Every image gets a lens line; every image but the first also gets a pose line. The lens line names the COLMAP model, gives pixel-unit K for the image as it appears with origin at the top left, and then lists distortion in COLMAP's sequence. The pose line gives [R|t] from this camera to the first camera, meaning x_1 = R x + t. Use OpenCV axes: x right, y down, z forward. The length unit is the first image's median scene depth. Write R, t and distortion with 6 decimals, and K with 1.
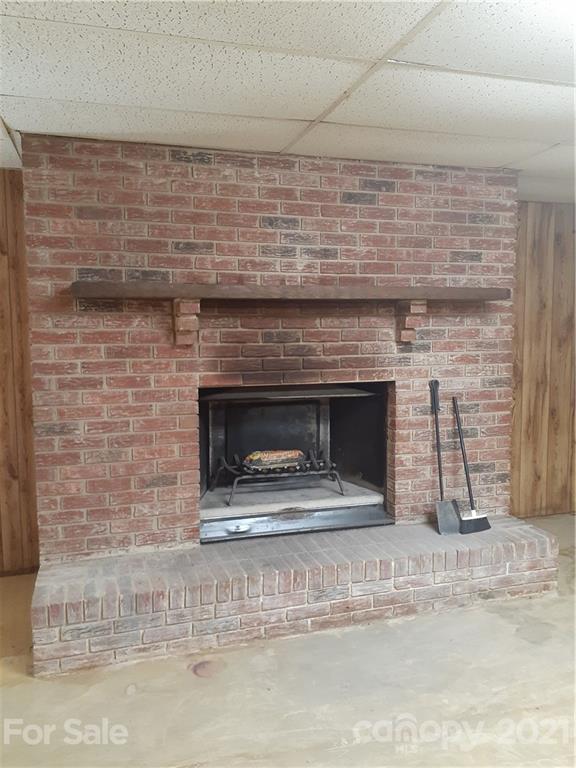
lens RADIAL K [[648.7, 0, 295.9], [0, 648.7, 373.6], [0, 0, 1]] dist [0.110422, -0.078115]
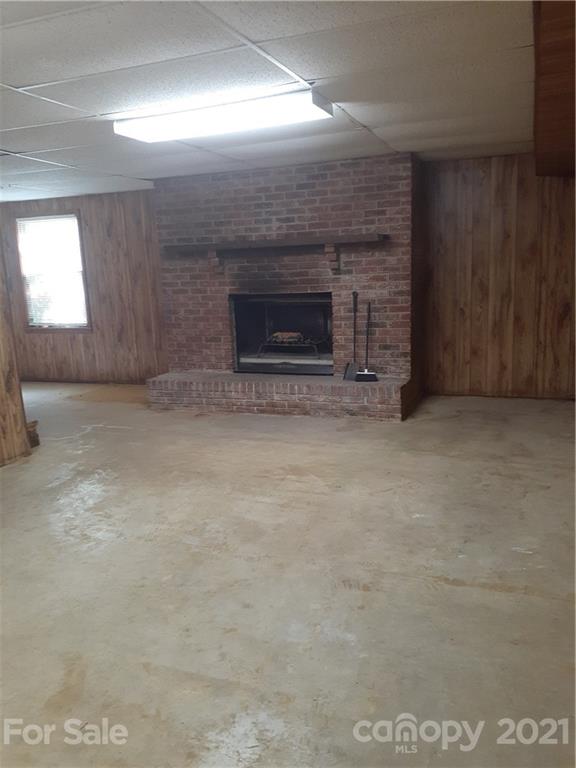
lens RADIAL K [[648.7, 0, 284.4], [0, 648.7, 388.3], [0, 0, 1]] dist [0.110422, -0.078115]
pose [[0.765677, 0.092956, -0.636474, 1.205084], [-0.011739, 0.991357, 0.130664, 0.041691], [0.643119, -0.092575, 0.760150, -0.419108]]
